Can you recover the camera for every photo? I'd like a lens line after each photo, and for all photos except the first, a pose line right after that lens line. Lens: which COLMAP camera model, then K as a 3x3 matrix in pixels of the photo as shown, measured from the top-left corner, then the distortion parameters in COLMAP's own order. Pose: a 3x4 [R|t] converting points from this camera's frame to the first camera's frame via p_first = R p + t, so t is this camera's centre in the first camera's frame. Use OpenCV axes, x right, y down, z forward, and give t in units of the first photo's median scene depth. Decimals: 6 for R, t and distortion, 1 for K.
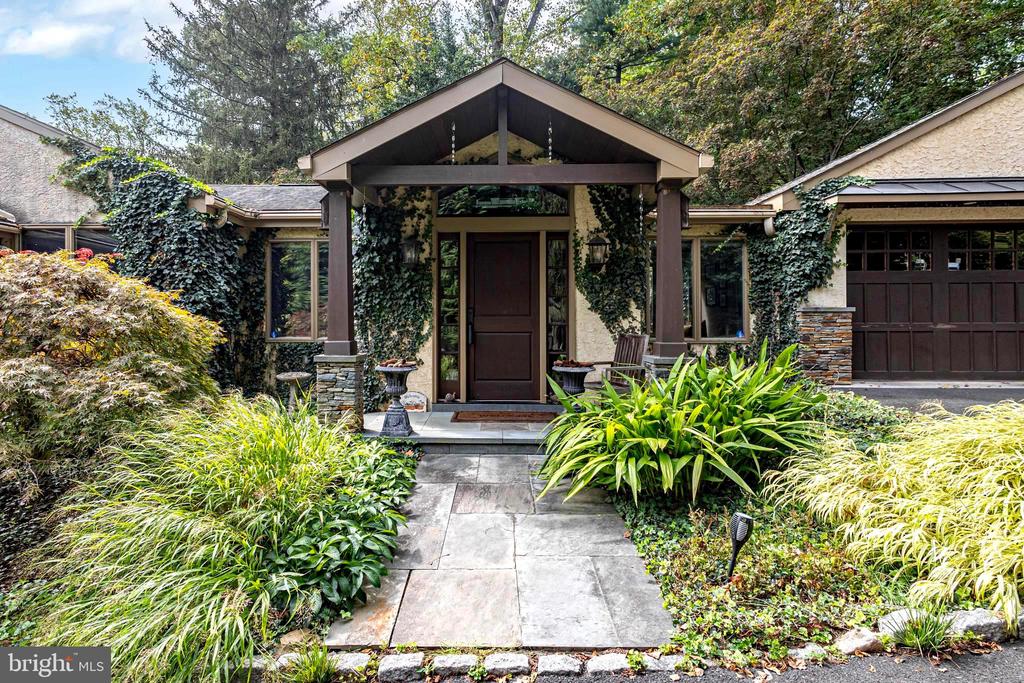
lens RADIAL K [[589.7, 0, 510.4], [0, 589.7, 316.9], [0, 0, 1]] dist [0.005663, 0.000964]
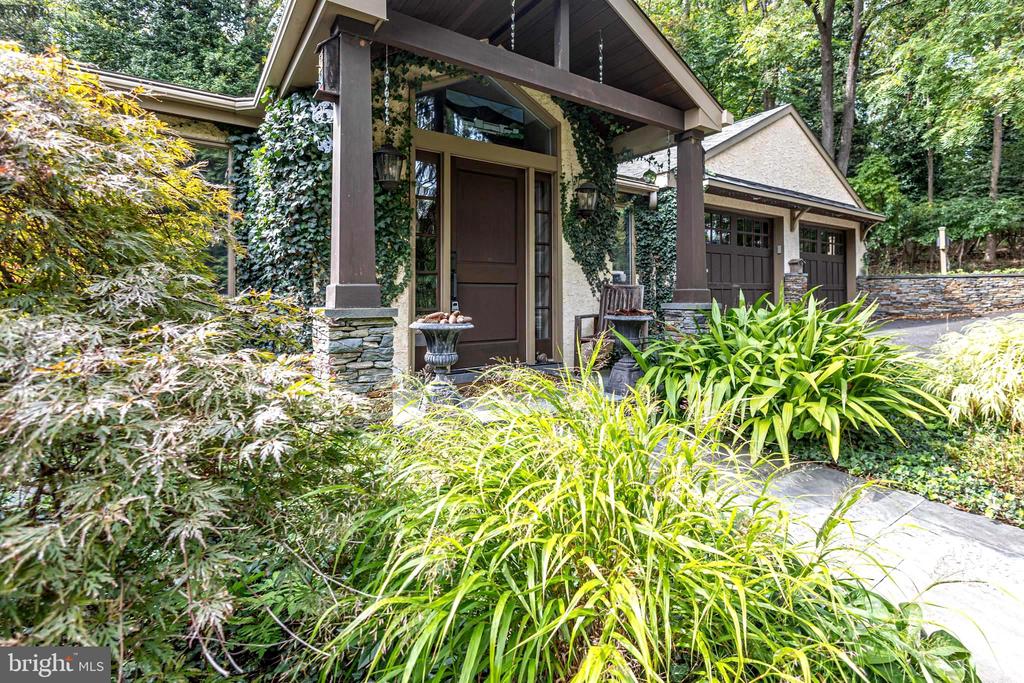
lens RADIAL K [[492.1, 0, 511.9], [0, 492.1, 297.4], [0, 0, 1]] dist [0.000084, 0.000034]
pose [[0.778976, 0.001026, 0.627053, -0.419028], [0.002982, 0.999981, -0.005341, 0.049687], [-0.627047, 0.006030, 0.778958, 0.439265]]
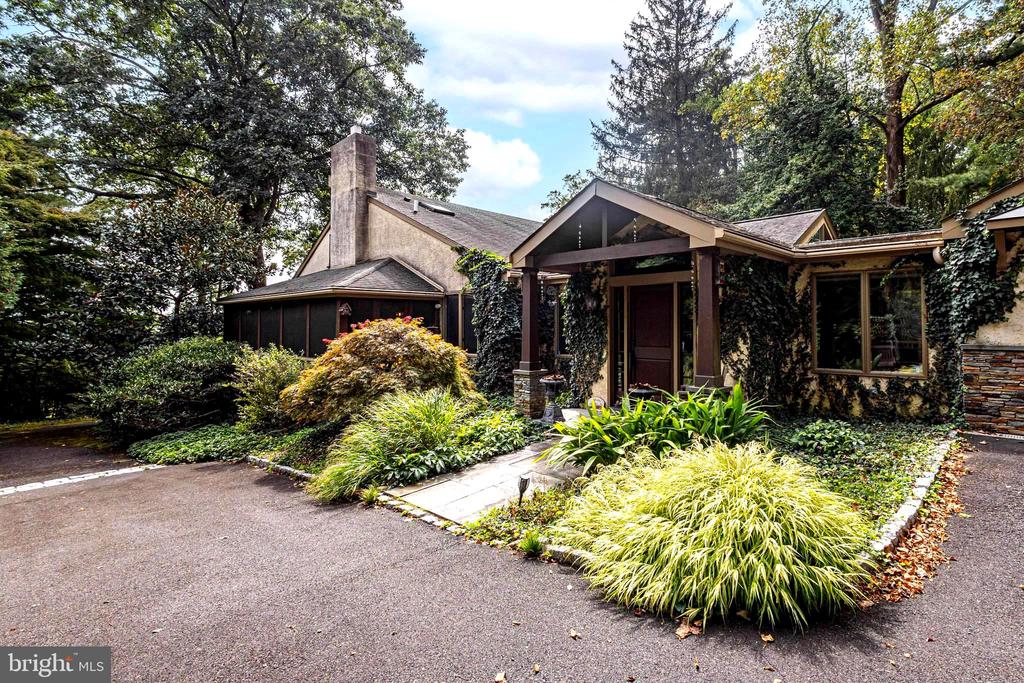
lens RADIAL K [[516.6, 0, 515.3], [0, 516.6, 328.5], [0, 0, 1]] dist [0.001319, 0.000216]
pose [[0.715512, -0.000485, -0.698600, 0.587246], [0.004065, 0.999986, 0.003470, -0.049021], [0.698589, -0.005322, 0.715504, -0.059562]]
